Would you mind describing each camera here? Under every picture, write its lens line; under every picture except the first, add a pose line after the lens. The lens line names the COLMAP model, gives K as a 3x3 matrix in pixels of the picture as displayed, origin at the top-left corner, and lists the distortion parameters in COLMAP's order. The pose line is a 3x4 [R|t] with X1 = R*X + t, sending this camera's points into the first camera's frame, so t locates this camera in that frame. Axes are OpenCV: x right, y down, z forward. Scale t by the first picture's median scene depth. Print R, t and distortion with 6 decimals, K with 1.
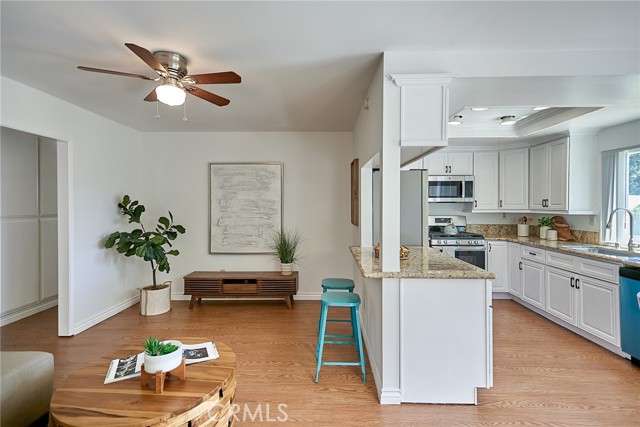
lens RADIAL K [[305.8, 0, 321.7], [0, 305.8, 206.3], [0, 0, 1]] dist [0.016718, 0.000035]
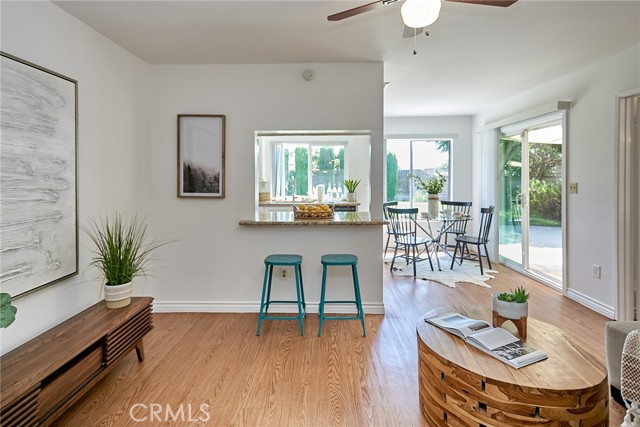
lens RADIAL K [[324.8, 0, 321.2], [0, 324.8, 181.2], [0, 0, 1]] dist [0.019439, -0.000459]
pose [[0.010971, -0.008536, 0.999903, -0.631571], [0.009623, 0.999918, 0.008431, 0.011632], [-0.999894, 0.009530, 0.011053, 0.620407]]
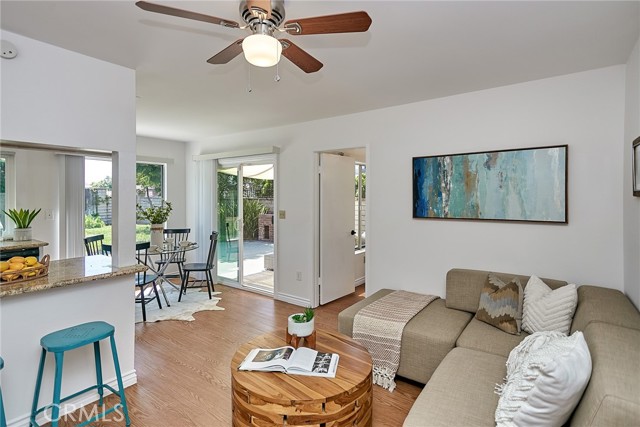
lens RADIAL K [[316.6, 0, 318.8], [0, 316.6, 193.2], [0, 0, 1]] dist [0.016105, -0.000767]
pose [[-0.808356, 0.006570, 0.588657, -0.510742], [0.002511, 0.999967, -0.007713, -0.019511], [-0.588688, -0.004757, -0.808346, 0.762991]]
